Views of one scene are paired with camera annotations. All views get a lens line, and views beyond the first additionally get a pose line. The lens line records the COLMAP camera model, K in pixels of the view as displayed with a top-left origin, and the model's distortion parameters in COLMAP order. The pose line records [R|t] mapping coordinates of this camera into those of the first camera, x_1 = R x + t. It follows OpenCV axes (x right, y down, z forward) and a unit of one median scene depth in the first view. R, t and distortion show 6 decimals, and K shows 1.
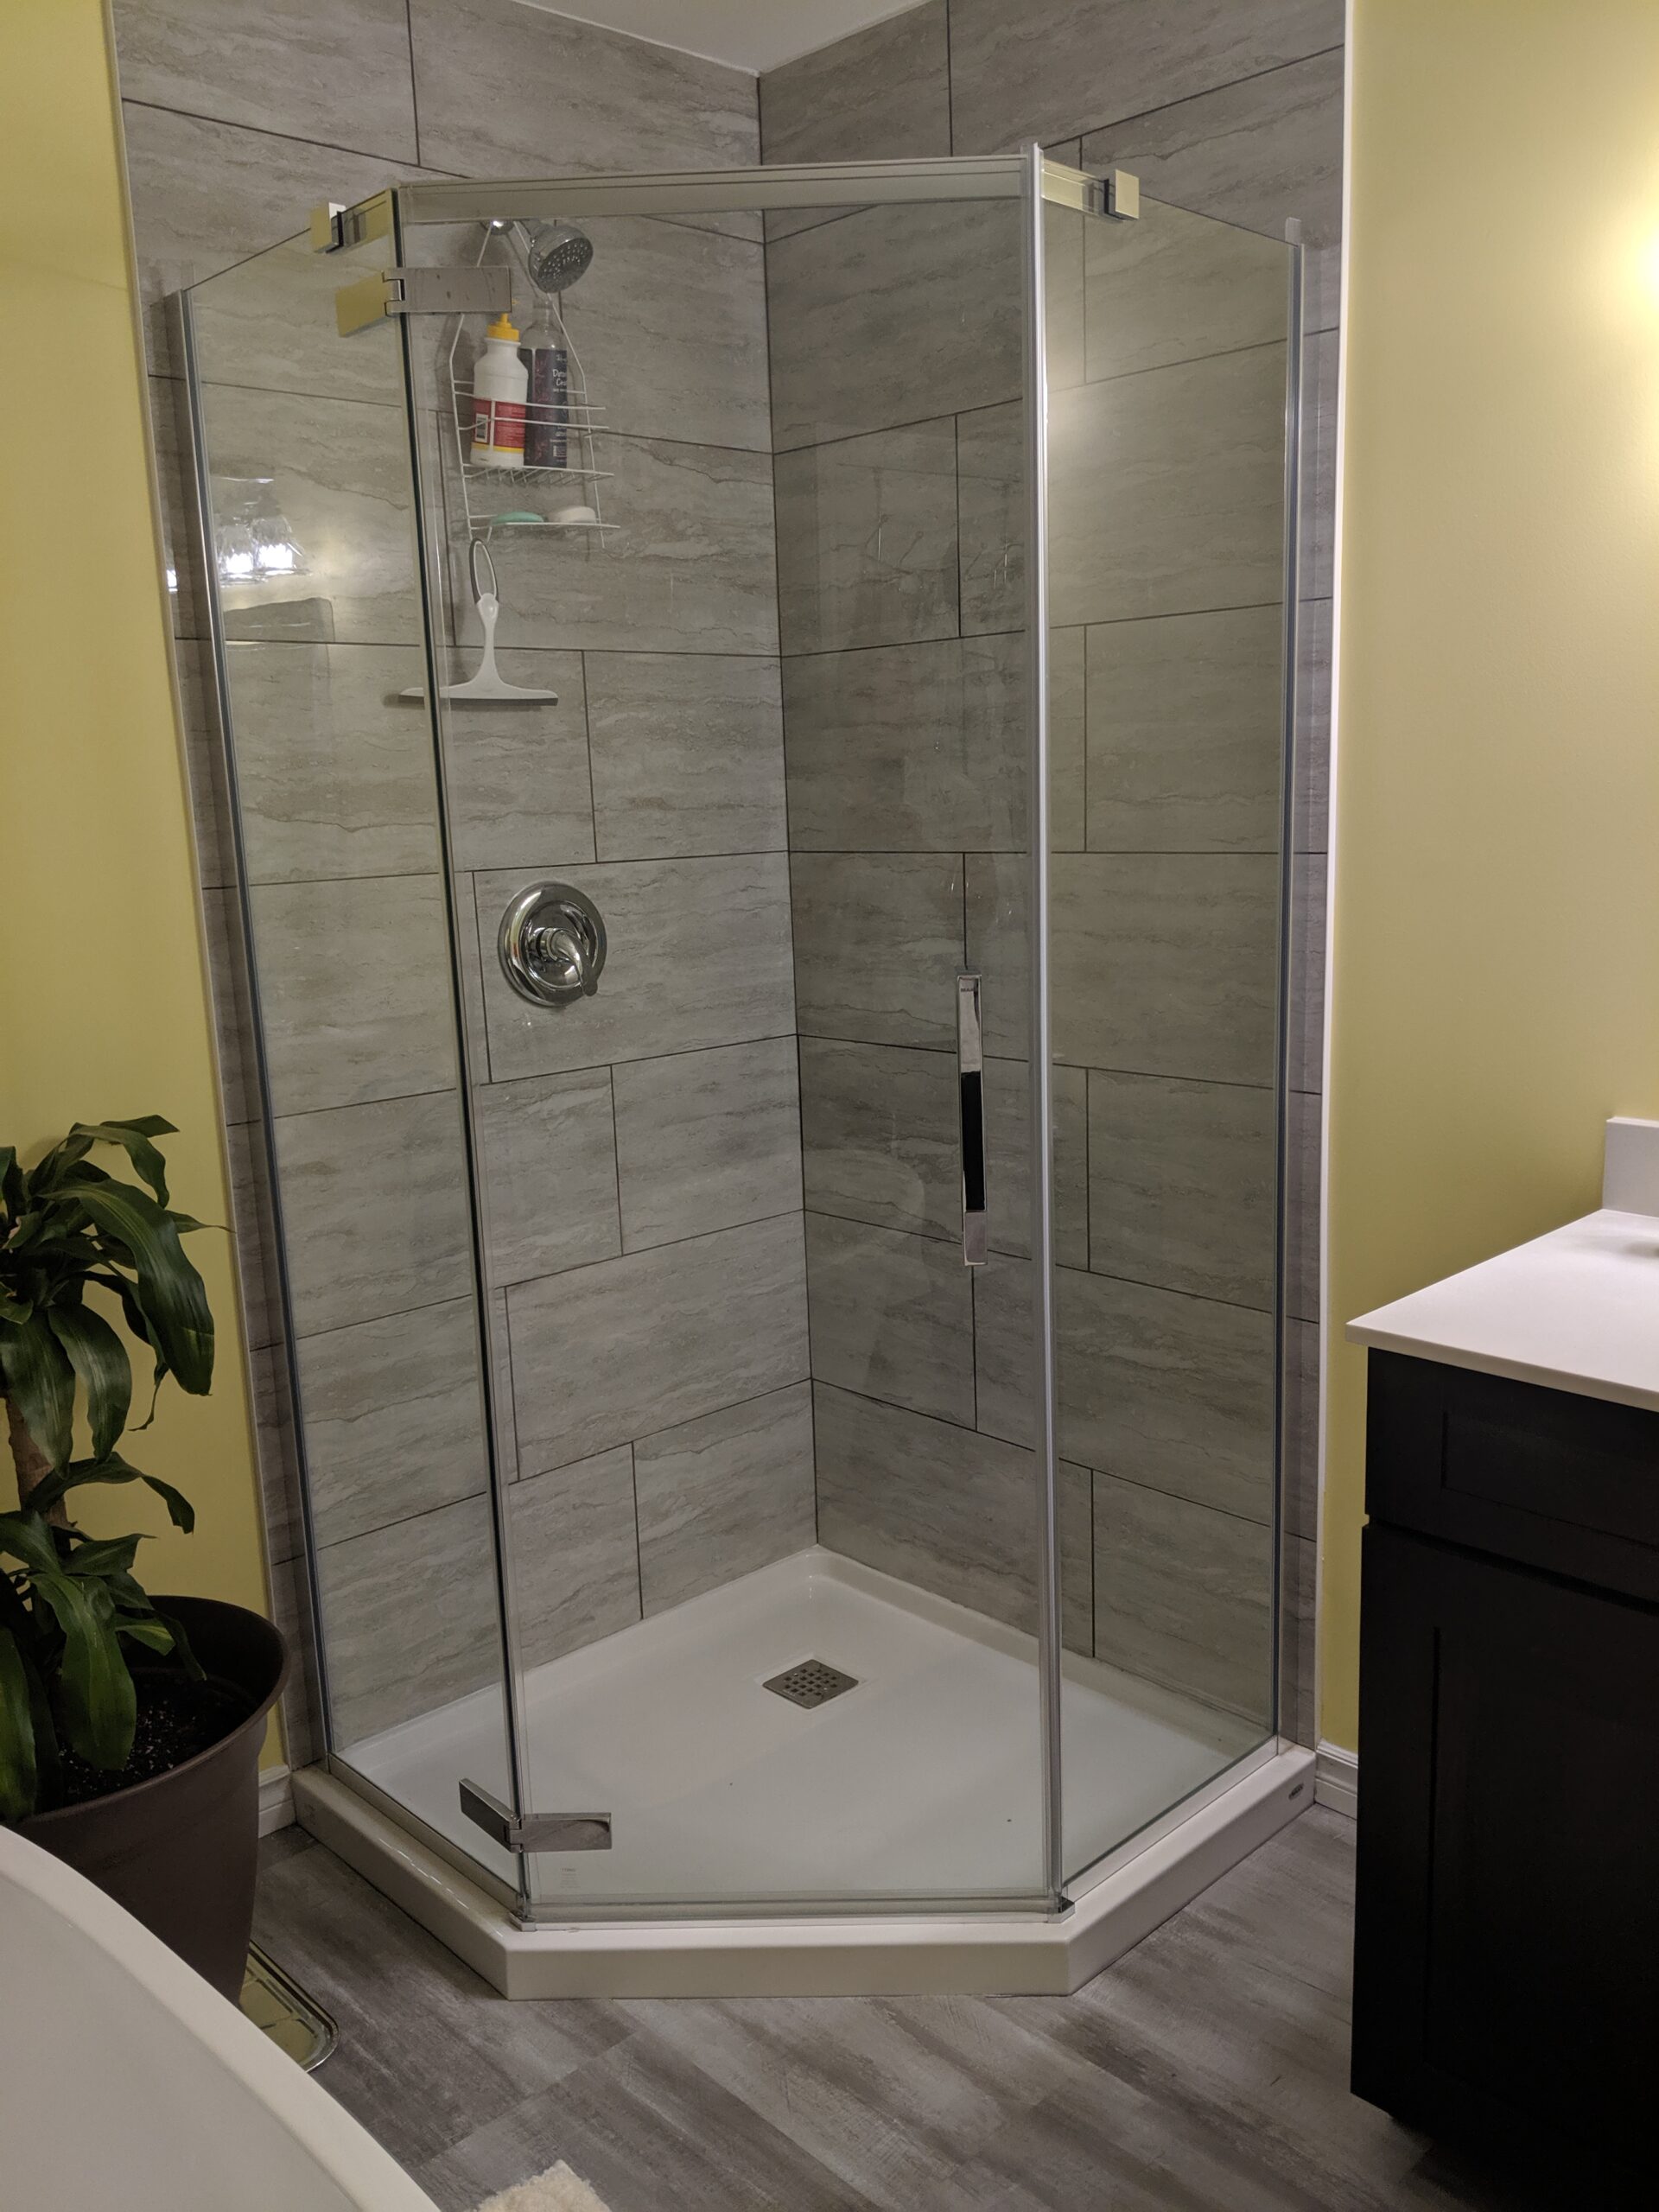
lens RADIAL K [[1784.4, 0, 874.8], [0, 1784.4, 1160.8], [0, 0, 1]] dist [0.055126, -0.105029]
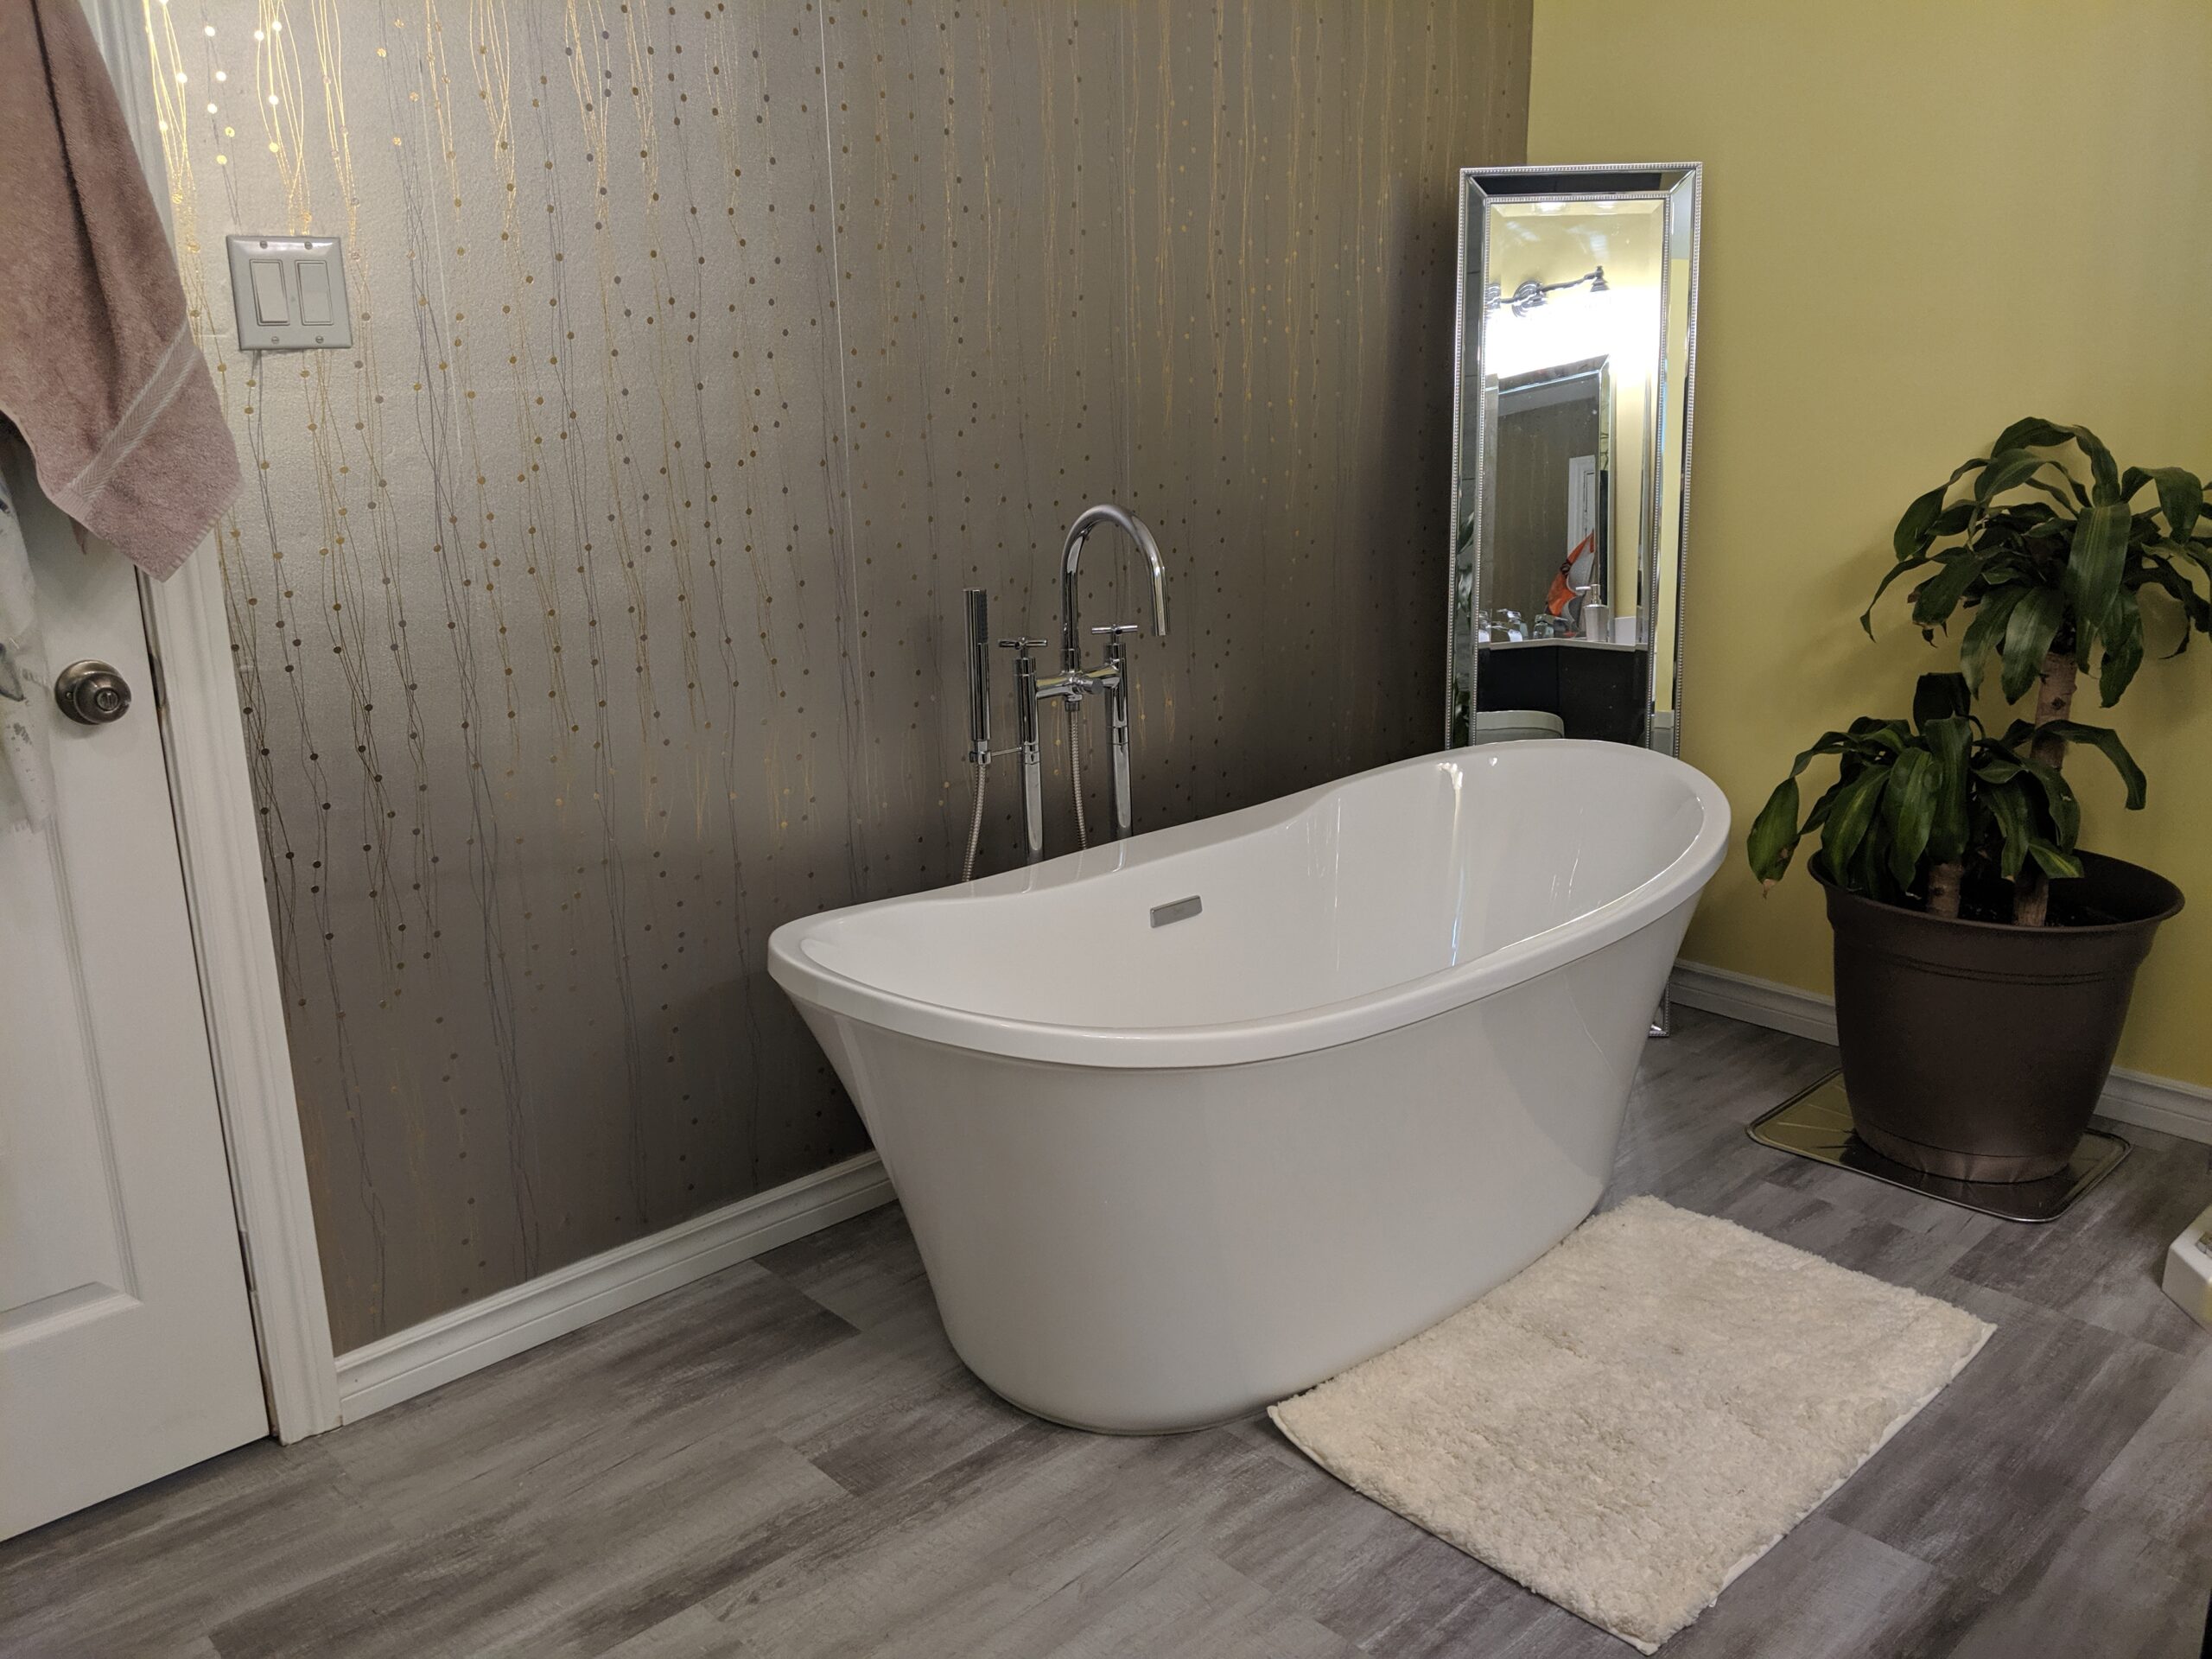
lens RADIAL K [[1784.4, 0, 1110.9], [0, 1784.4, 815.0], [0, 0, 1]] dist [0.055126, -0.105029]
pose [[-0.022618, 0.273403, -0.961634, 0.711226], [-0.194297, 0.942337, 0.272487, 0.007175], [0.980682, 0.193005, 0.031808, 0.228953]]
